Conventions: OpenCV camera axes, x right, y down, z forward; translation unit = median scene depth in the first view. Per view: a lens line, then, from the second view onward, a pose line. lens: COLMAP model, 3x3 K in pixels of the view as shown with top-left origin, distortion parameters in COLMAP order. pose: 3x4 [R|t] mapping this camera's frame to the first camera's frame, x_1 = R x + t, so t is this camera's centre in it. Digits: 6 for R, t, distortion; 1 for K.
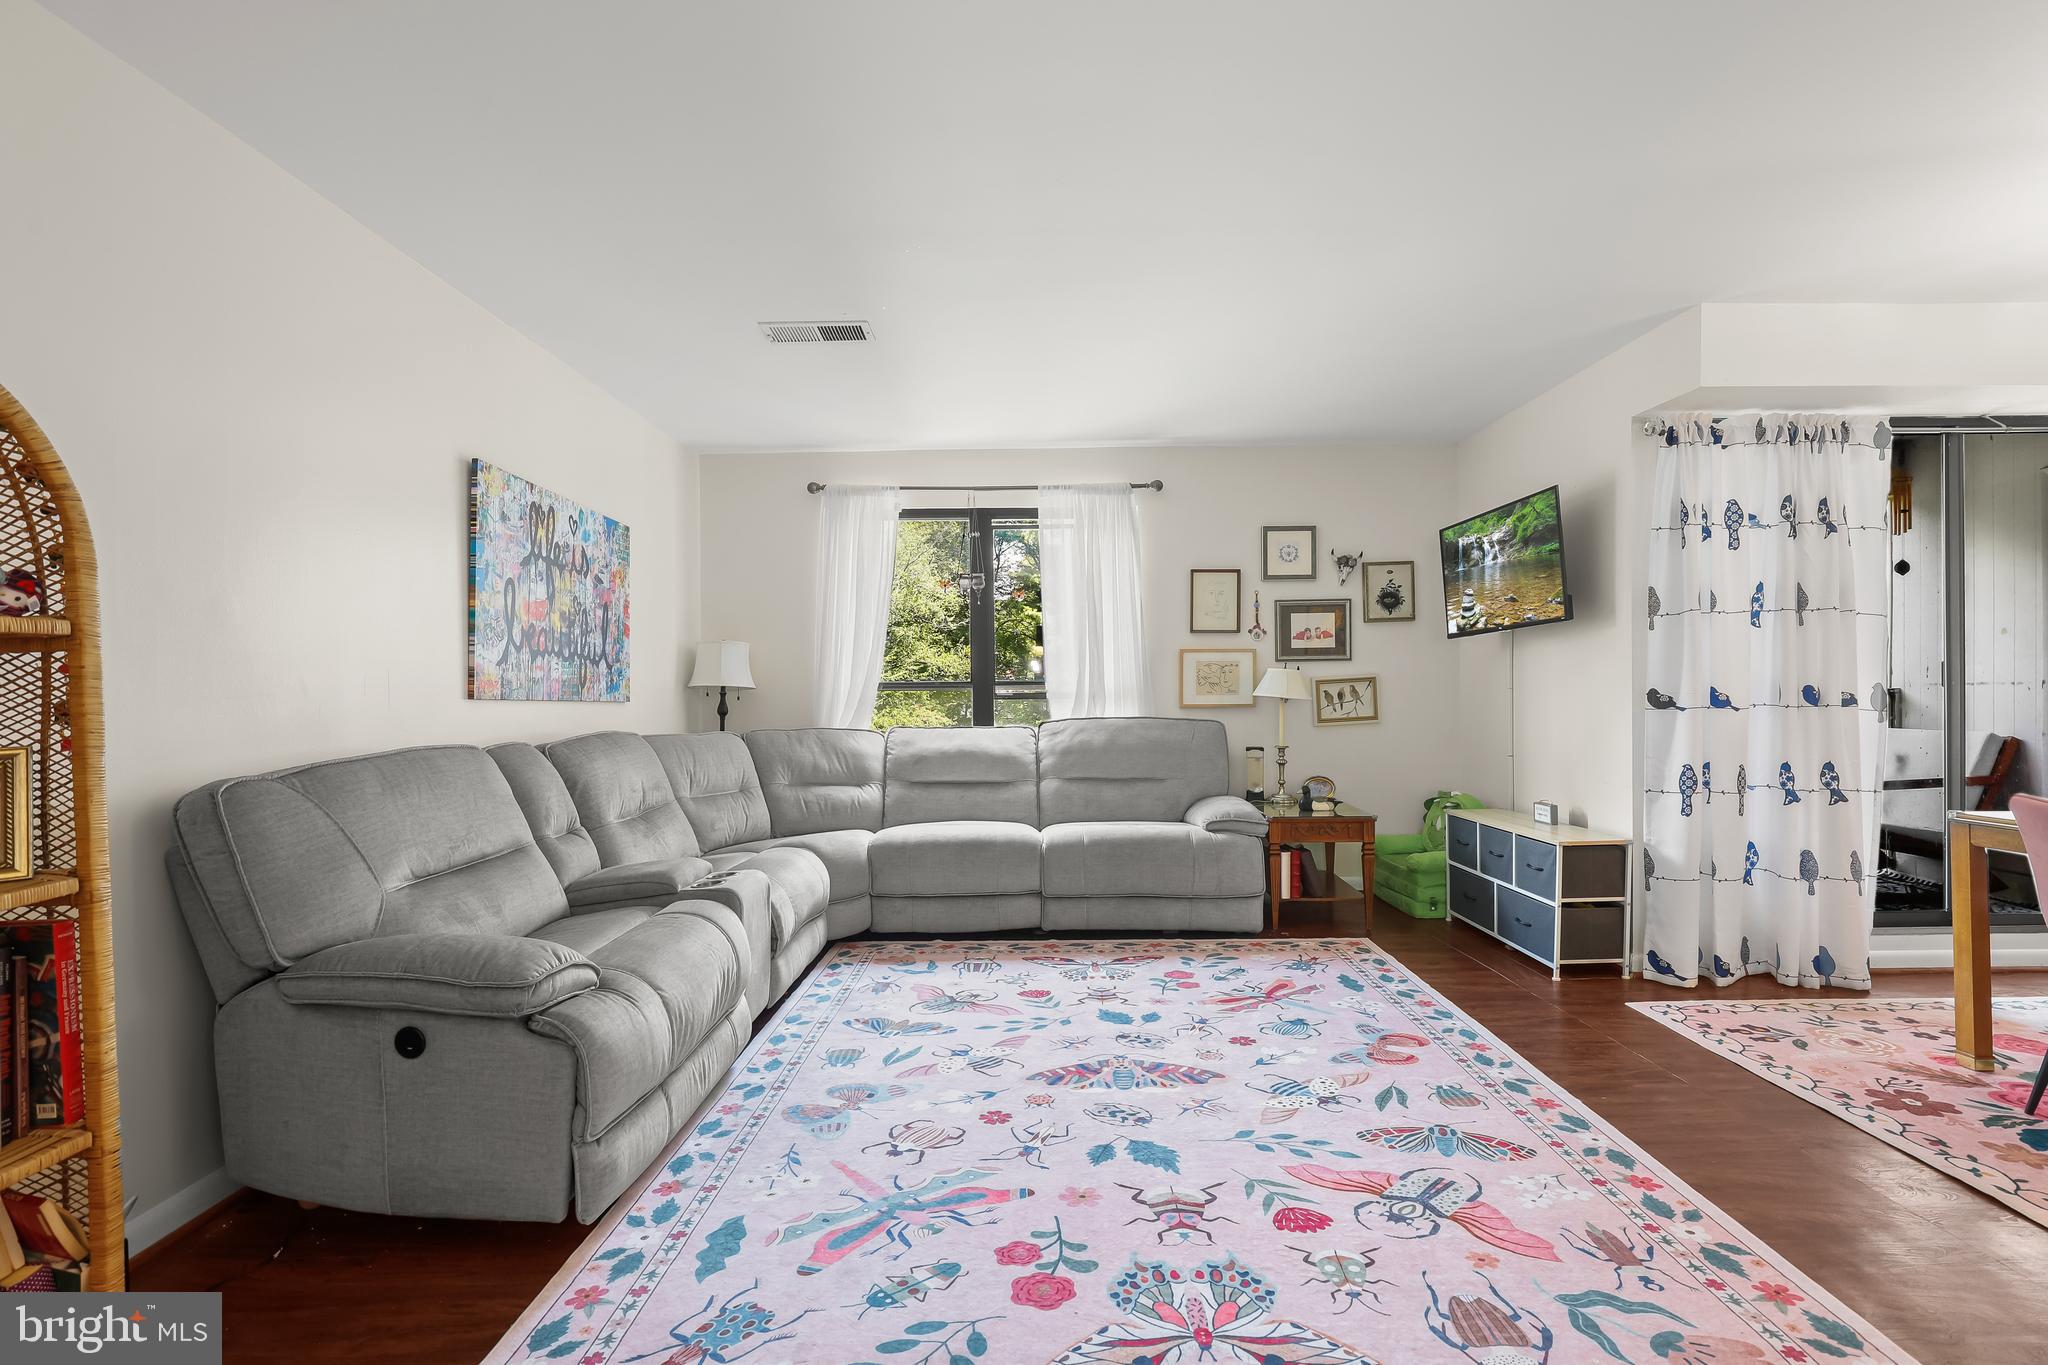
lens RADIAL K [[948.7, 0, 1021.7], [0, 948.7, 697.7], [0, 0, 1]] dist [-0.019085, 0.004757]
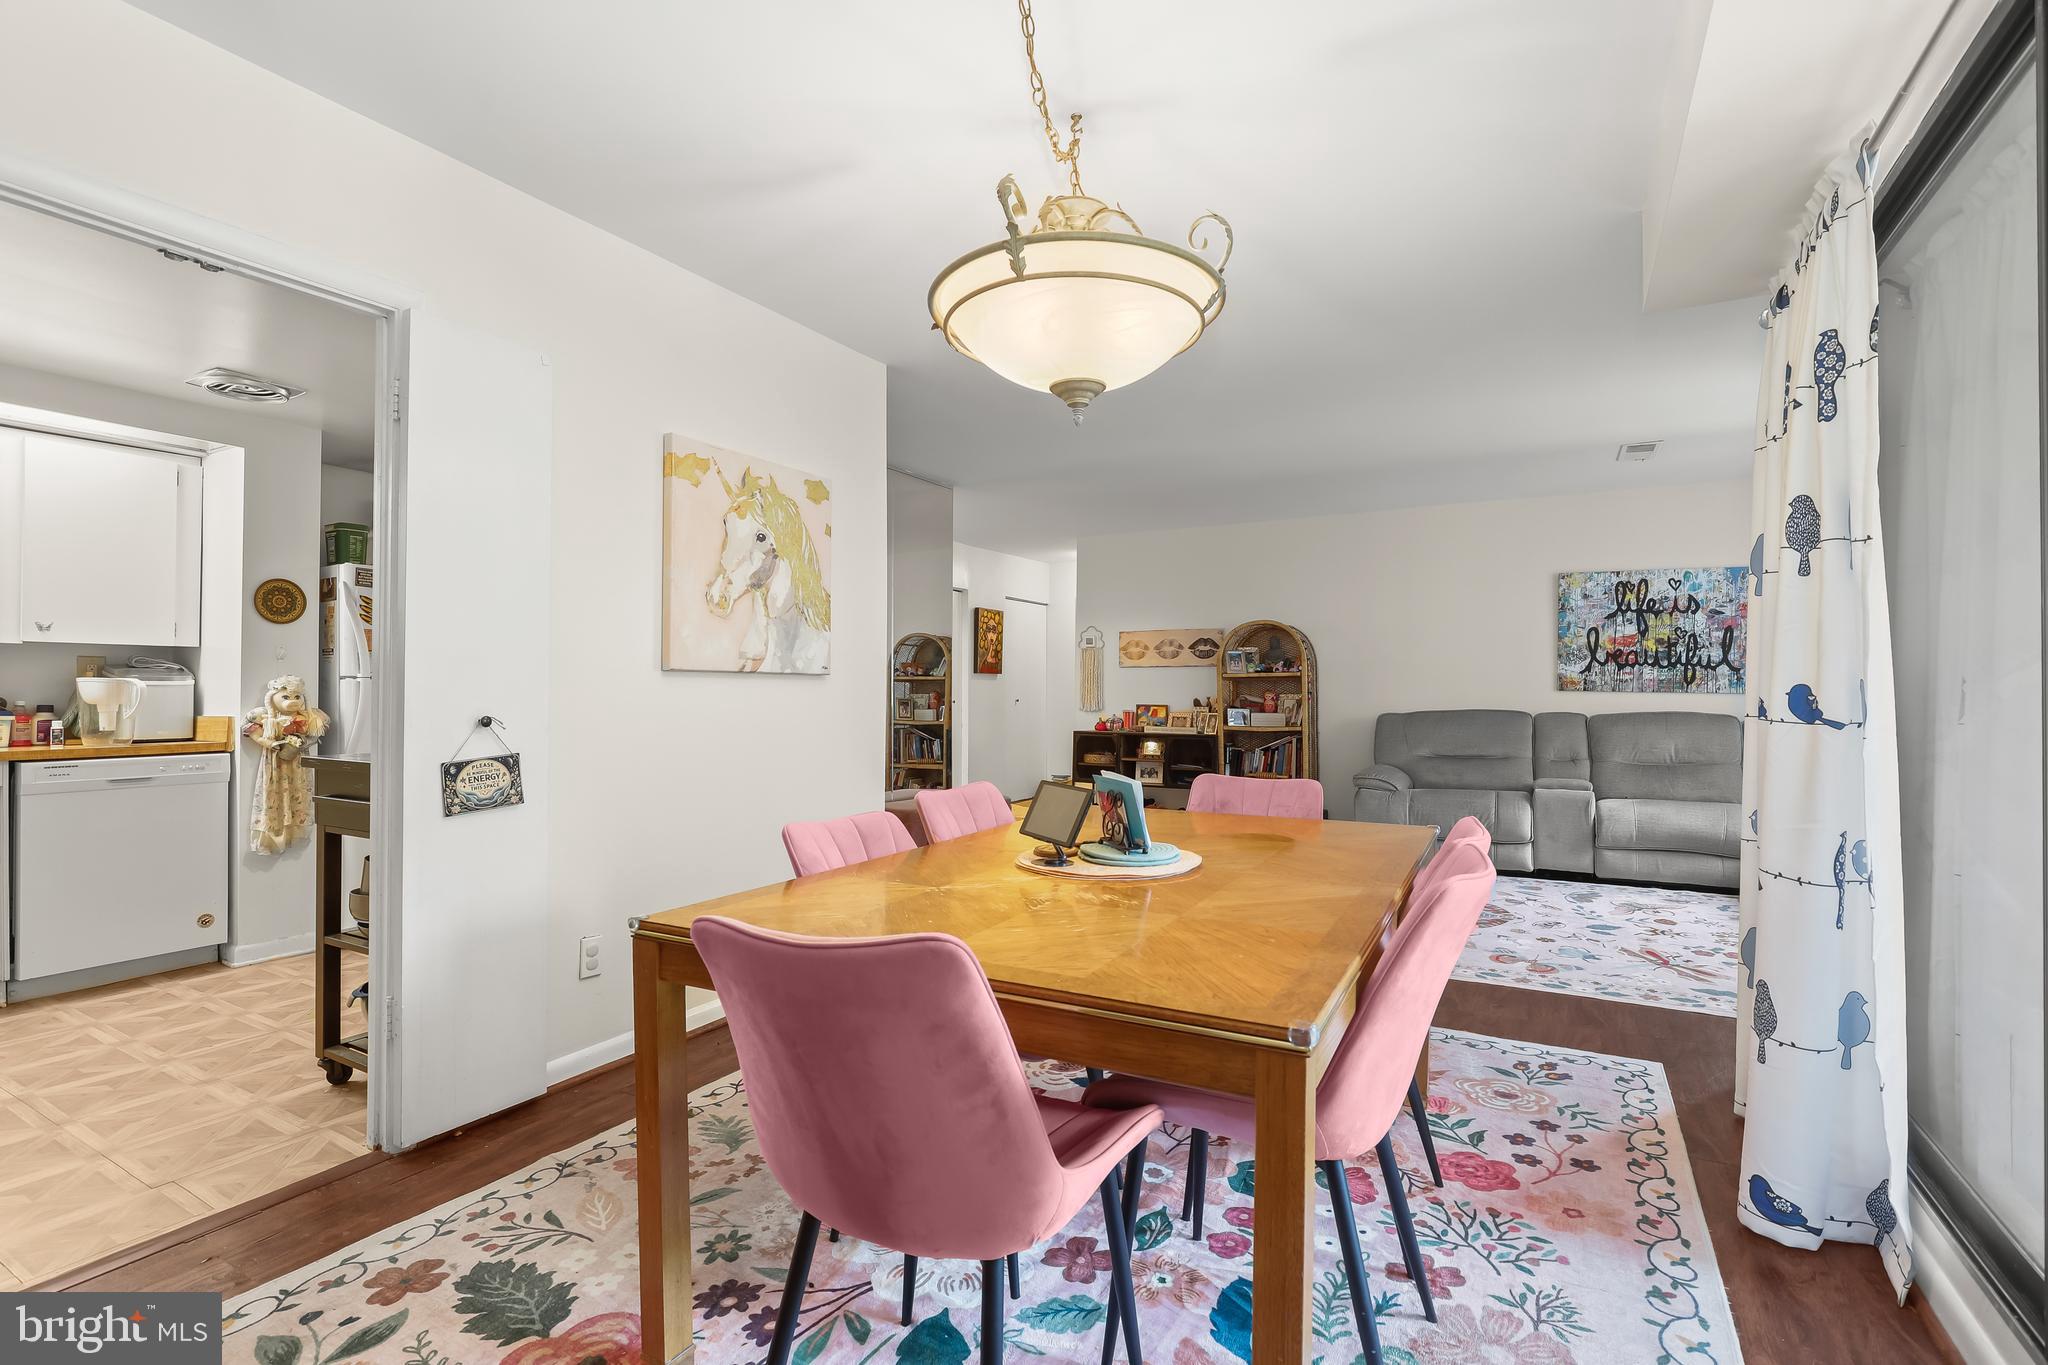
lens RADIAL K [[948.7, 0, 1109.3], [0, 948.7, 679.0], [0, 0, 1]] dist [-0.019085, 0.004757]
pose [[-0.404991, -0.003922, -0.914312, 1.537753], [-0.003500, 0.999990, -0.002739, -0.013202], [0.914314, 0.002090, -0.405001, 0.849158]]
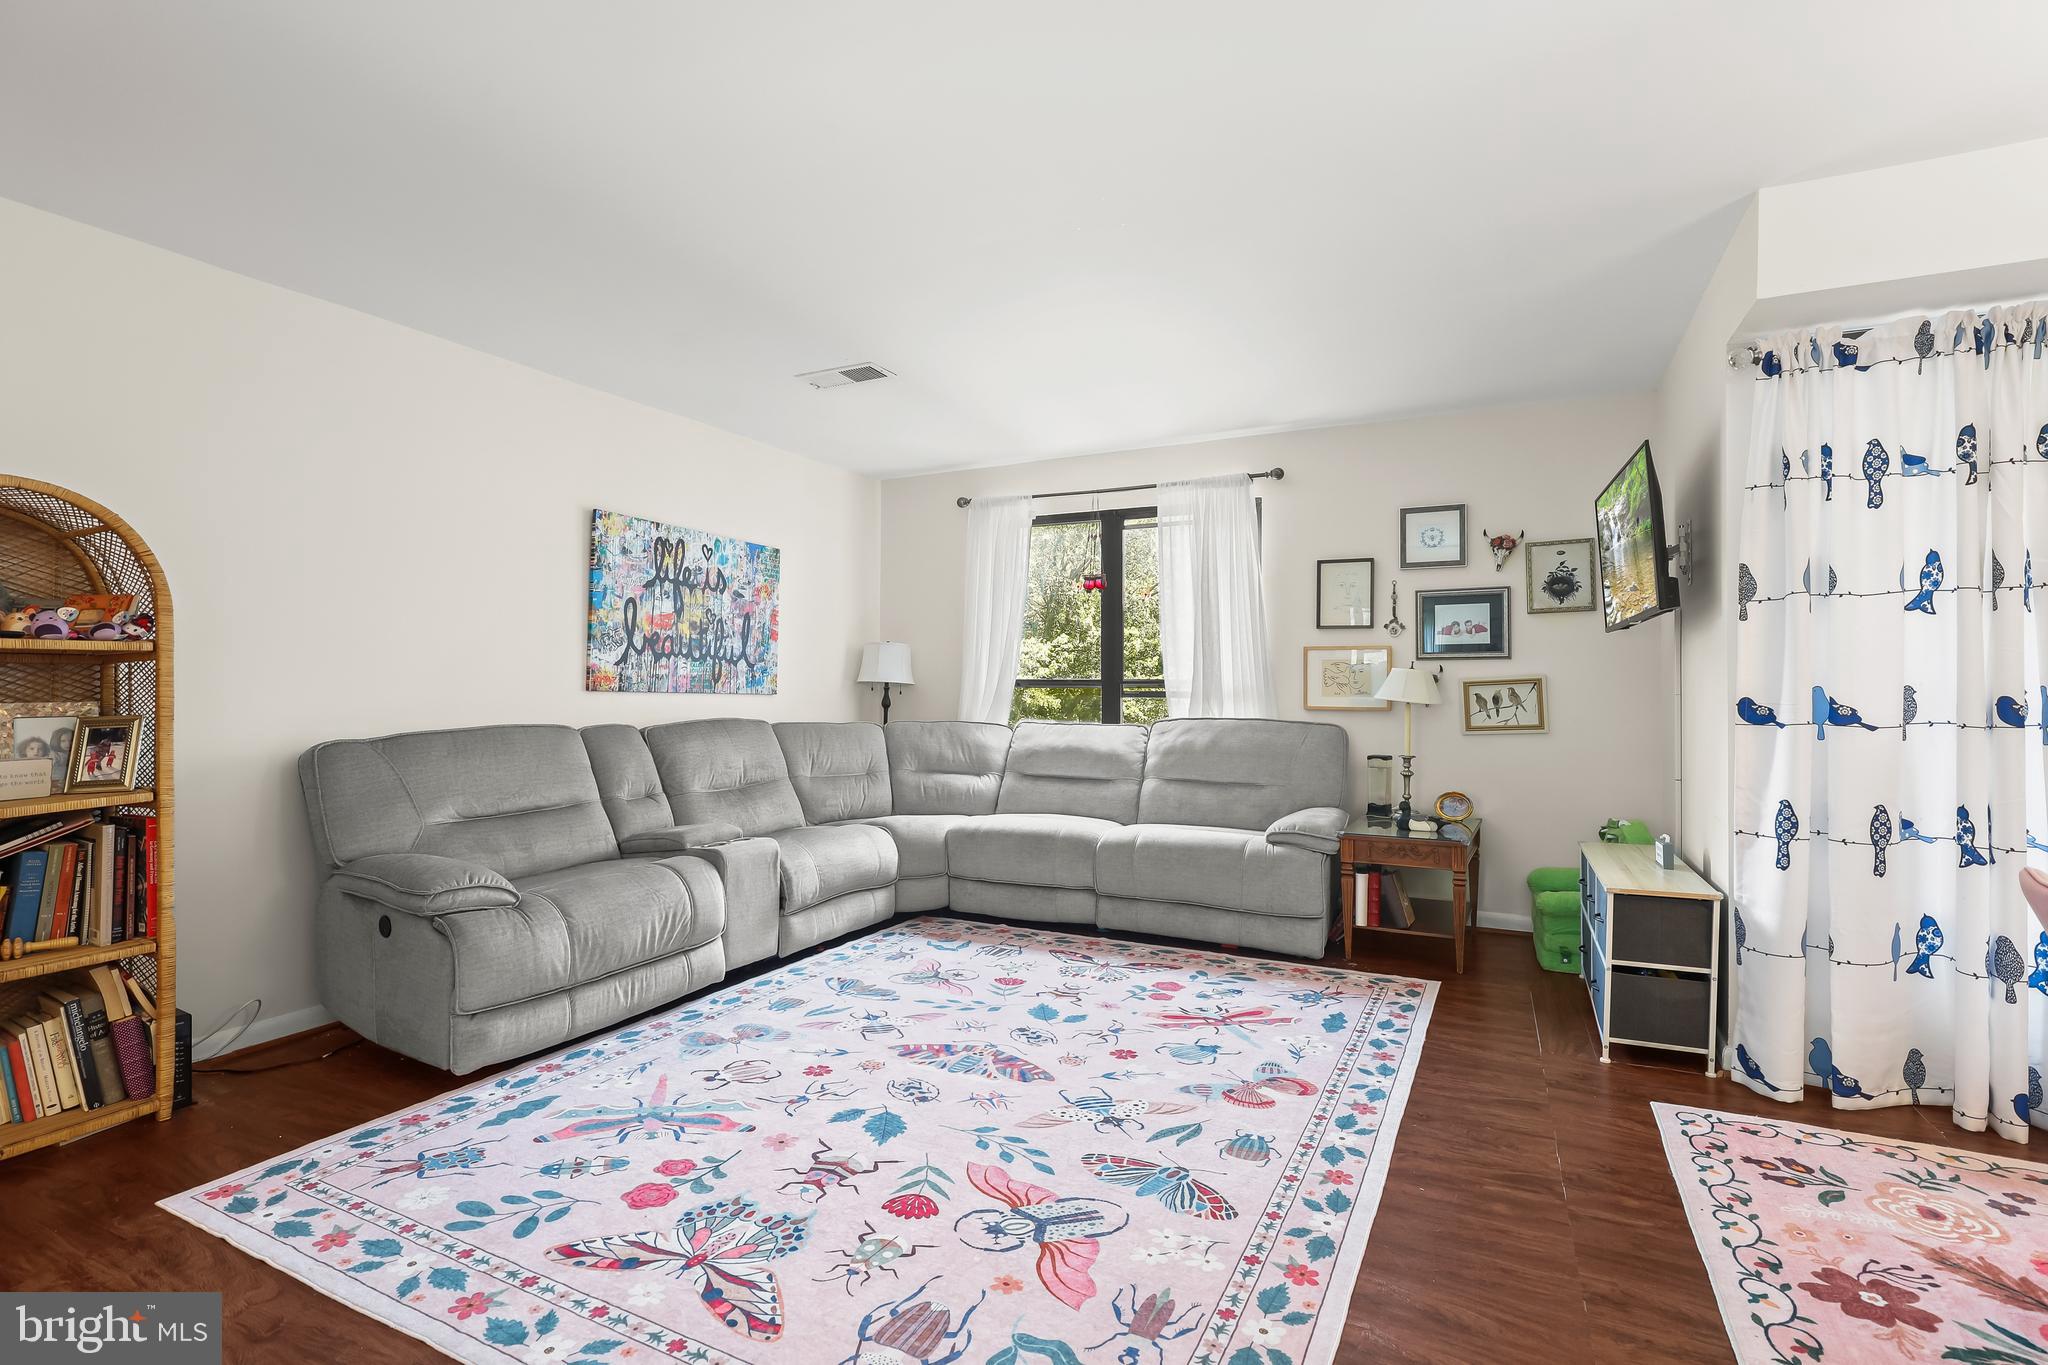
lens RADIAL K [[948.7, 0, 1010.2], [0, 948.7, 672.4], [0, 0, 1]] dist [-0.019085, 0.004757]
pose [[0.898337, 0.005109, -0.439277, 0.482046], [-0.014543, 0.999730, -0.018114, -0.007902], [0.439066, 0.022661, 0.898169, 0.060214]]
